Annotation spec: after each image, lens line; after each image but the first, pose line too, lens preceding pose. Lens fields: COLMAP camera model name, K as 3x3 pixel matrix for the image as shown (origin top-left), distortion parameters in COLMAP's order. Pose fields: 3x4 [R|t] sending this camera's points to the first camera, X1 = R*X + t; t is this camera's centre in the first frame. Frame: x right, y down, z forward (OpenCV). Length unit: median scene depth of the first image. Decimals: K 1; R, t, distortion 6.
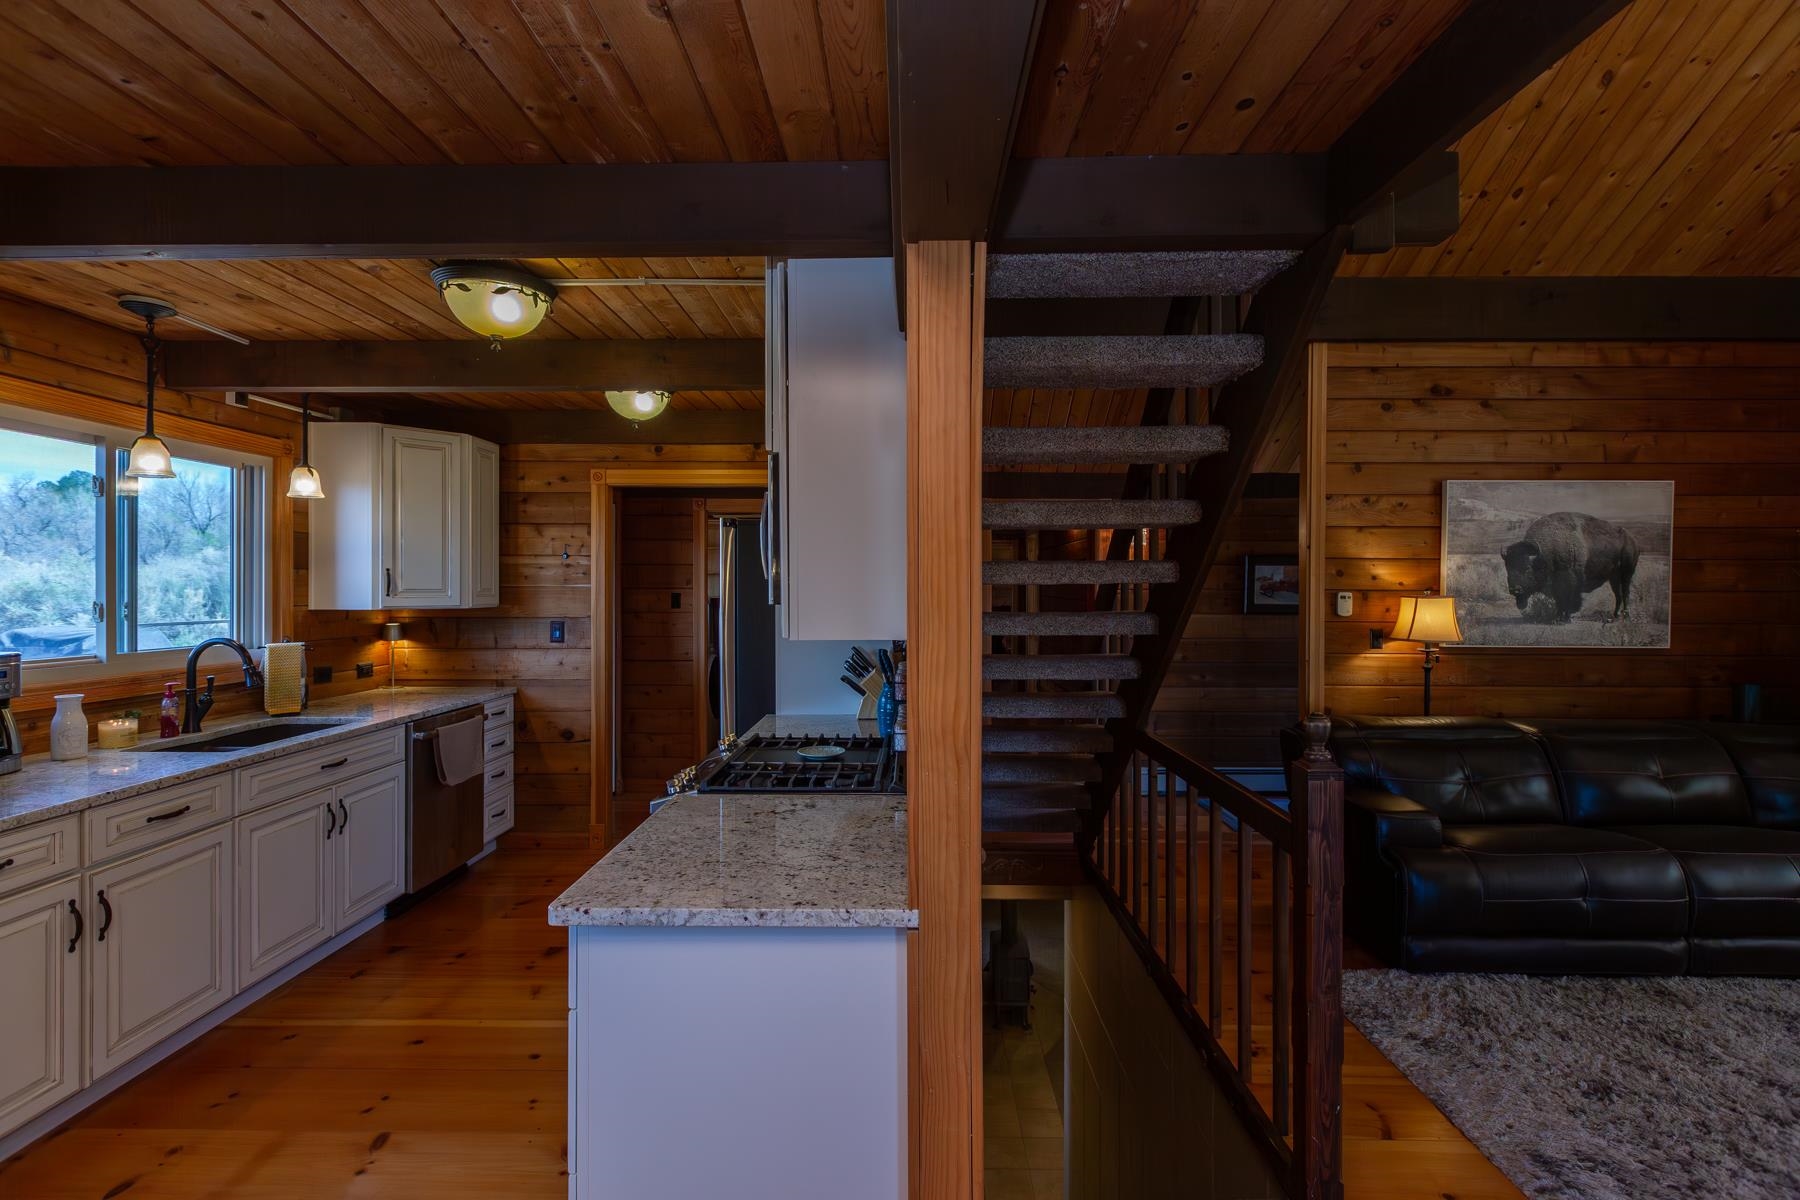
lens RADIAL K [[811.3, 0, 898.7], [0, 811.3, 591.6], [0, 0, 1]] dist [-0.000289, -0.000233]
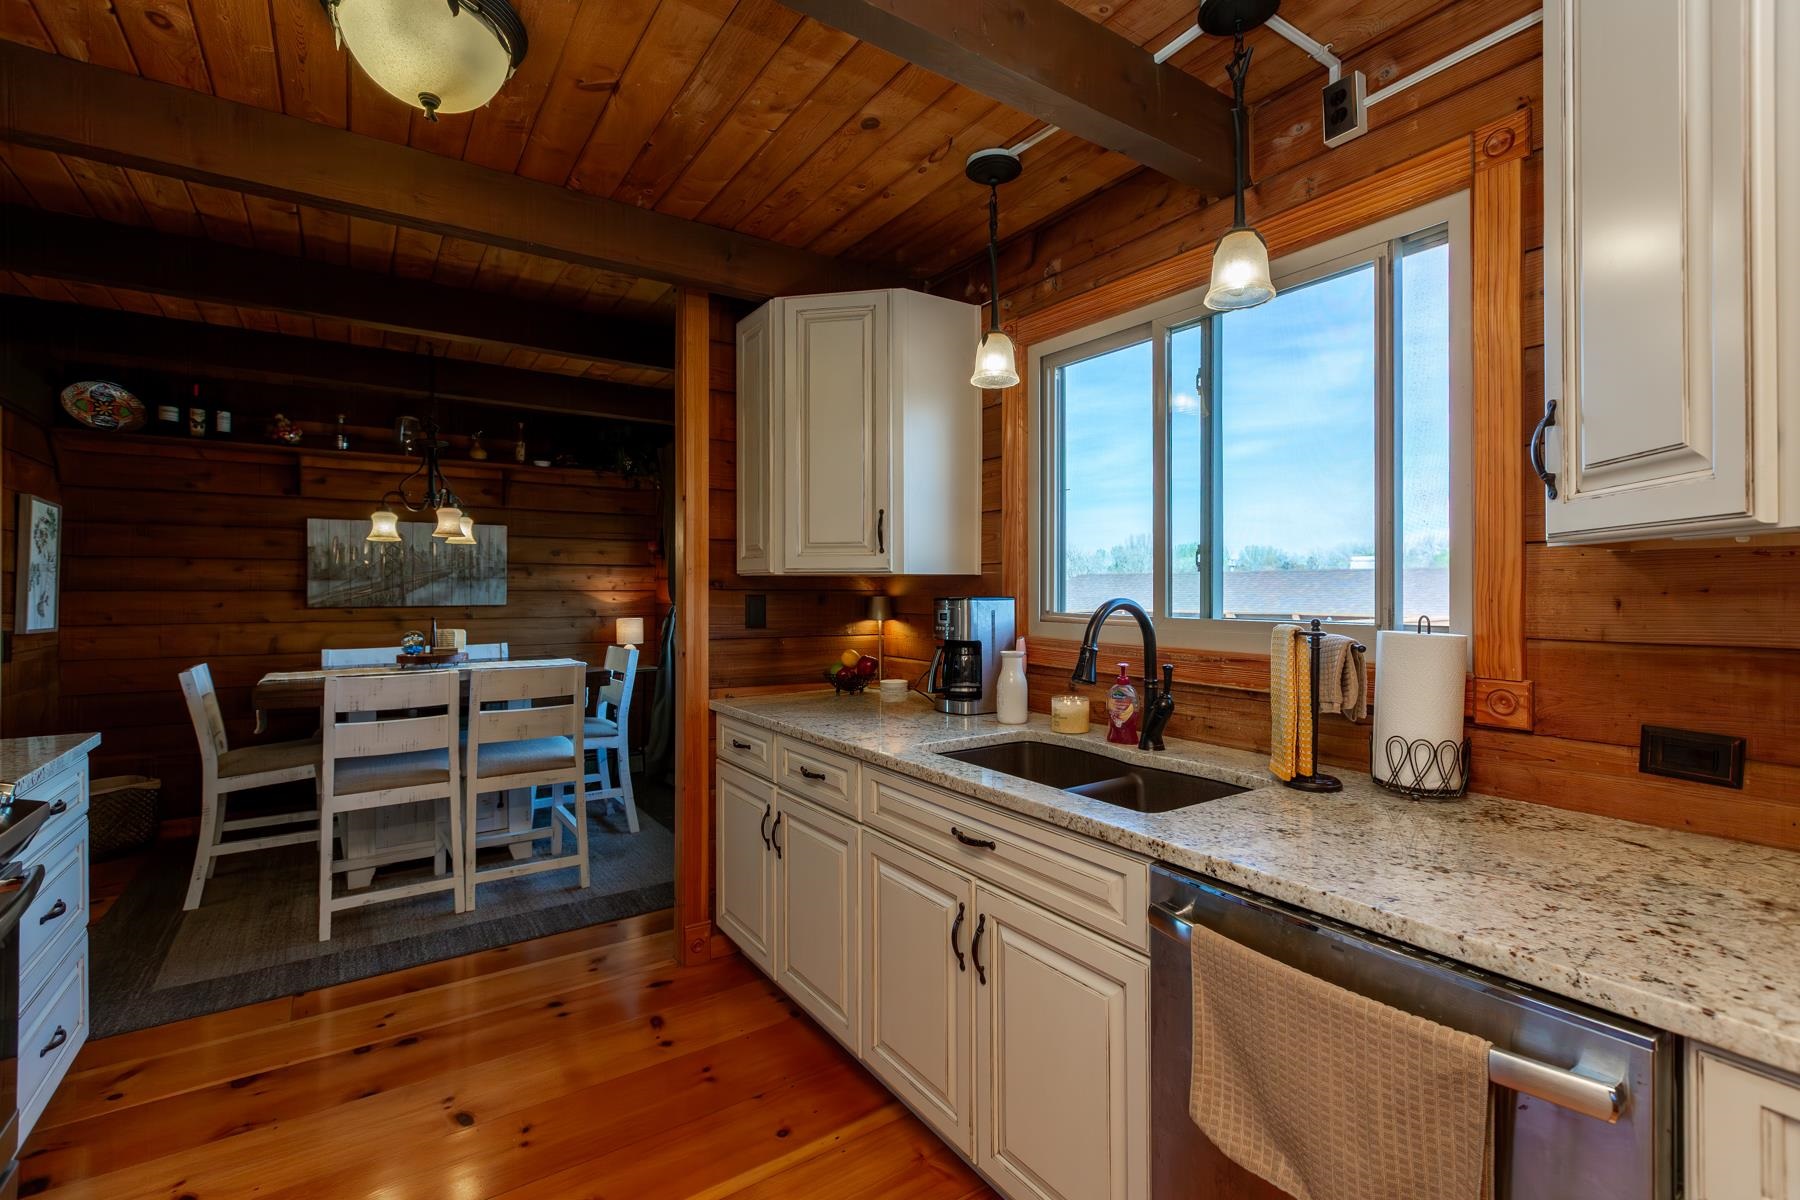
lens RADIAL K [[811.3, 0, 907.0], [0, 811.3, 586.5], [0, 0, 1]] dist [-0.000289, -0.000233]
pose [[-0.809773, 0.001815, -0.586740, -0.269118], [-0.003036, 0.999969, 0.007283, 0.033652], [0.586735, 0.007679, -0.809743, 1.078446]]
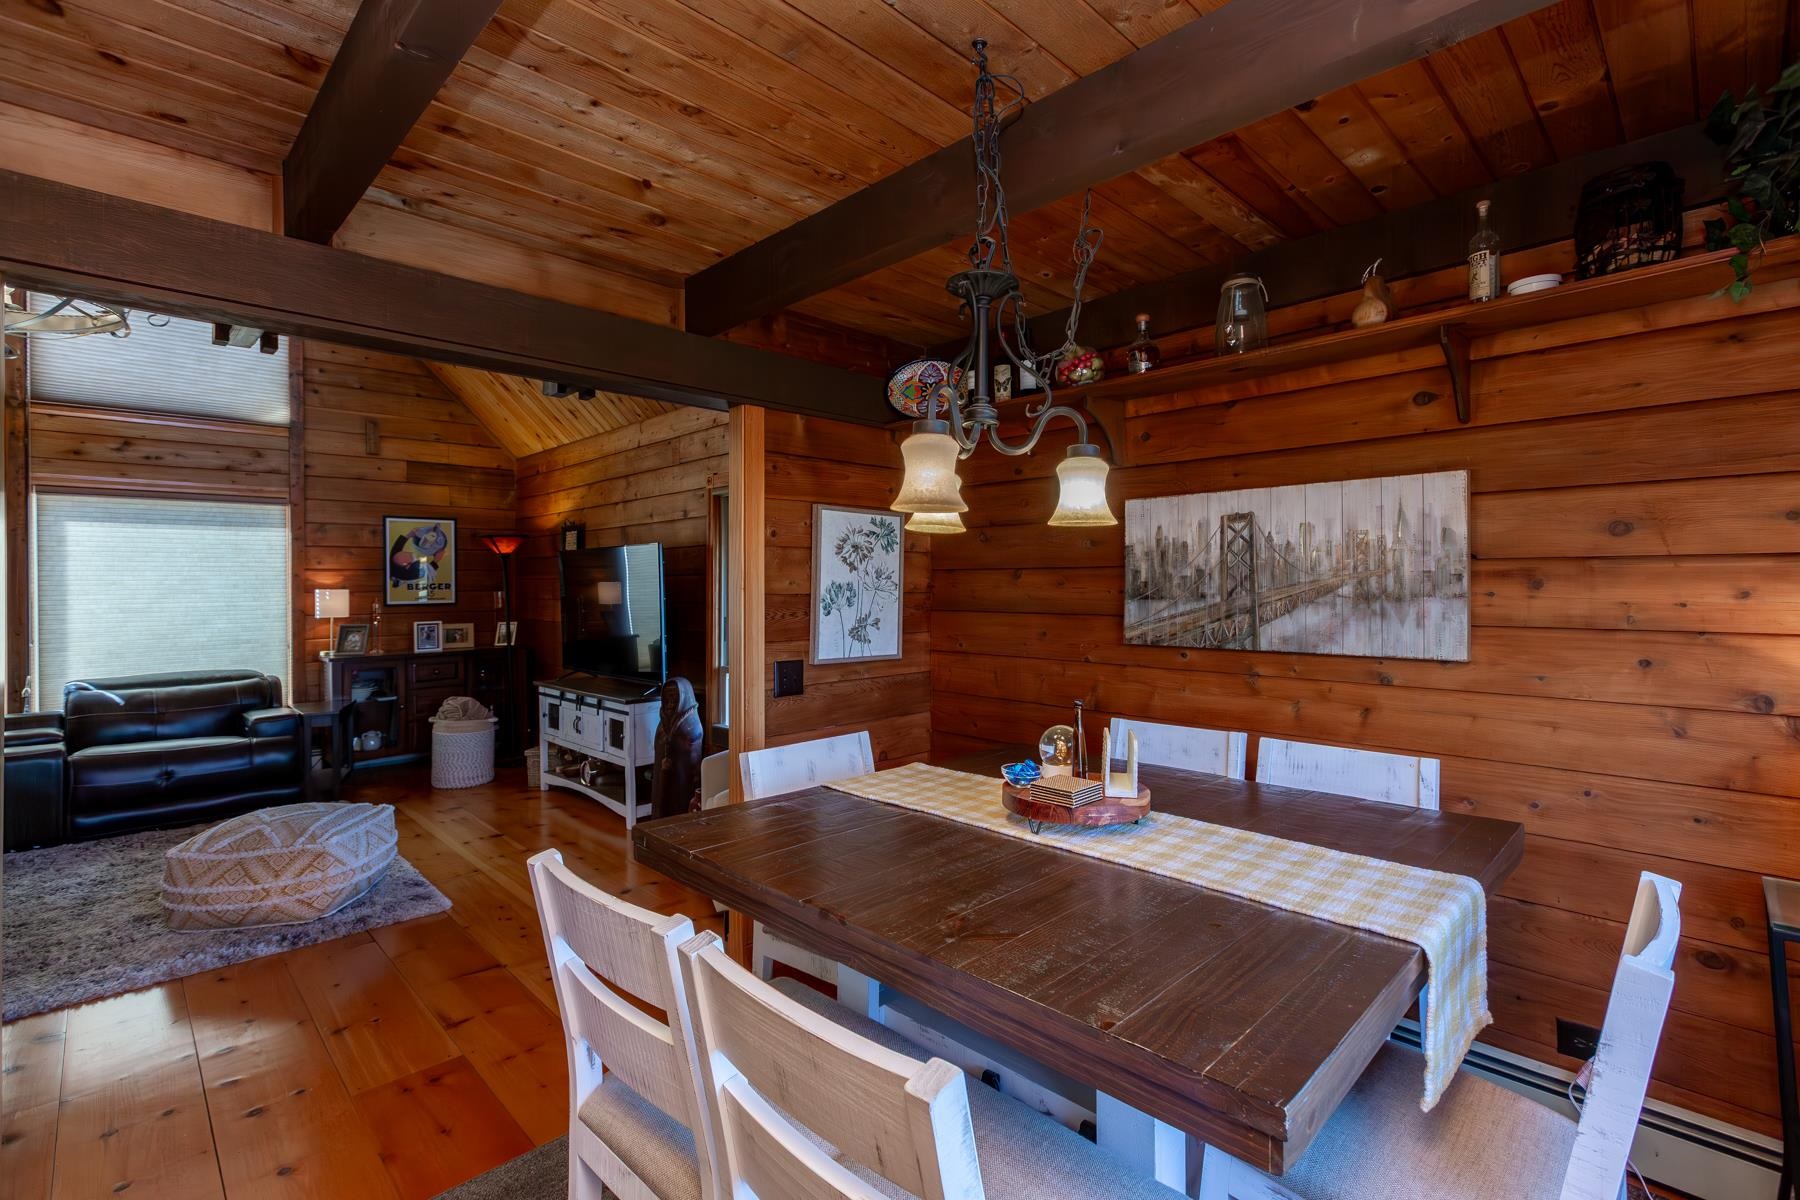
lens RADIAL K [[811.3, 0, 918.8], [0, 811.3, 588.5], [0, 0, 1]] dist [-0.000289, -0.000233]
pose [[-0.723452, 0.001410, 0.690373, -0.609511], [0.011311, 0.999888, 0.009810, 0.017287], [-0.690282, 0.014906, -0.723387, 0.316003]]
